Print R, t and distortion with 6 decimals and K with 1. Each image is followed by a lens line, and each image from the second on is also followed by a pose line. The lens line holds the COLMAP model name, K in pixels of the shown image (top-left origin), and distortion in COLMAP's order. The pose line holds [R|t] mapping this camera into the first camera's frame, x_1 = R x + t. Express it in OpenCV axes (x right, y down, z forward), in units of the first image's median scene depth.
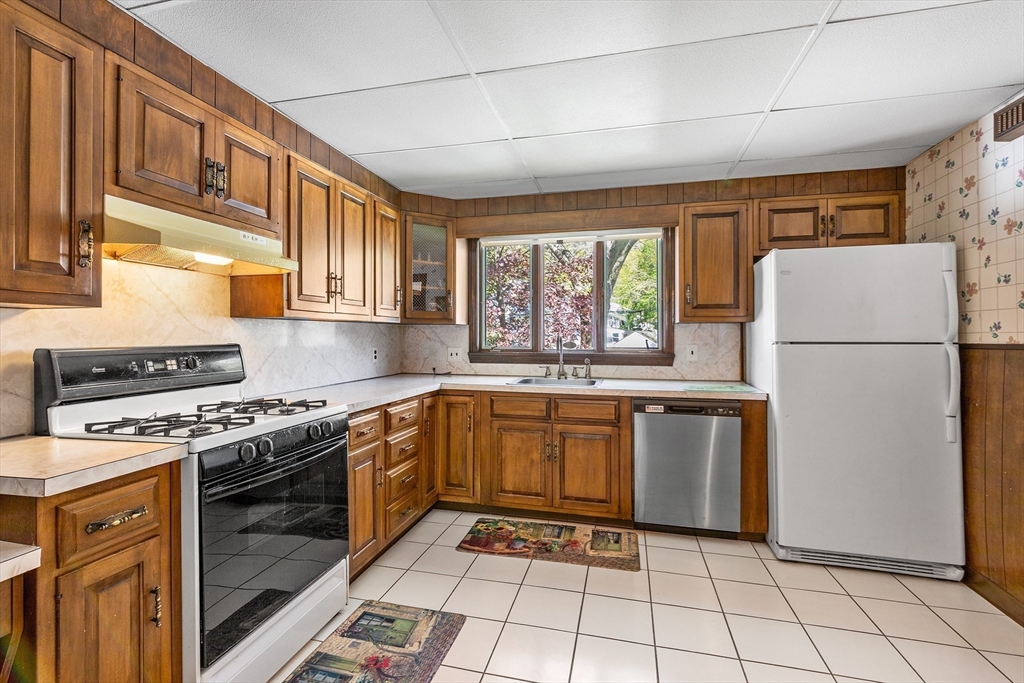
lens RADIAL K [[463.4, 0, 512.0], [0, 463.4, 341.5], [0, 0, 1]] dist [-0.000126, -0.000166]
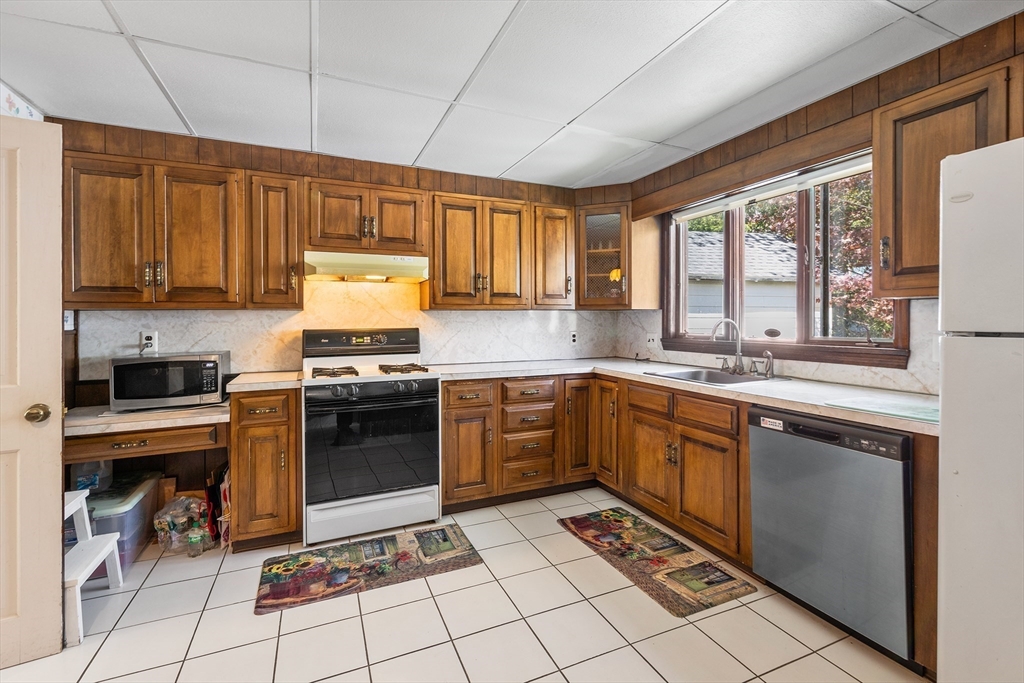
lens RADIAL K [[456.4, 0, 515.1], [0, 456.4, 333.1], [0, 0, 1]] dist [0.000906, 0.000004]
pose [[0.617056, 0.016892, -0.786738, 0.616219], [-0.004576, 0.999830, 0.017878, -0.004348], [0.786906, -0.007432, 0.617028, 0.260013]]
